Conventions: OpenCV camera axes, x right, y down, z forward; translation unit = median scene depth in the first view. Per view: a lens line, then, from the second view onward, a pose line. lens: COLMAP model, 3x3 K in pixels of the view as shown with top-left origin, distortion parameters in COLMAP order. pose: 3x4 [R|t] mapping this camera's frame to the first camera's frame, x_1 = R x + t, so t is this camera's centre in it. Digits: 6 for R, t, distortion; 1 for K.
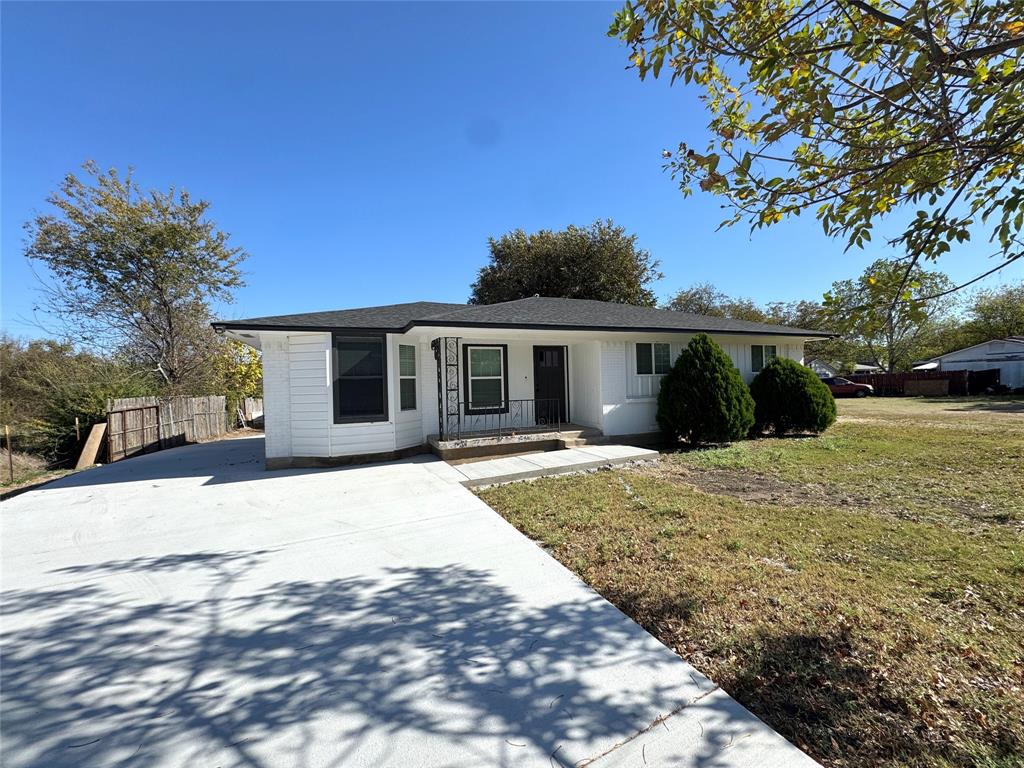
lens RADIAL K [[407.9, 0, 513.6], [0, 407.9, 383.6], [0, 0, 1]] dist [-0.002510, 0.000344]
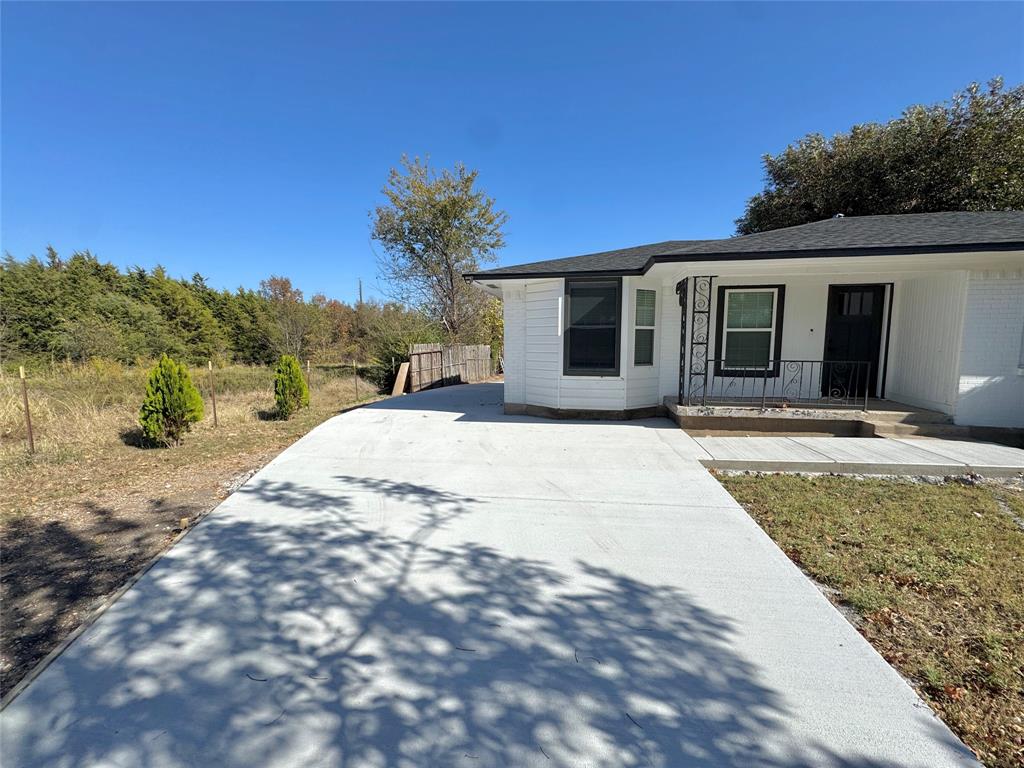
lens RADIAL K [[407.9, 0, 513.6], [0, 407.9, 383.6], [0, 0, 1]] dist [-0.002510, 0.000344]
pose [[0.834926, 0.082323, -0.544170, -0.011558], [-0.024059, 0.993264, 0.113348, 0.010733], [0.549836, -0.081545, 0.831283, 0.115739]]
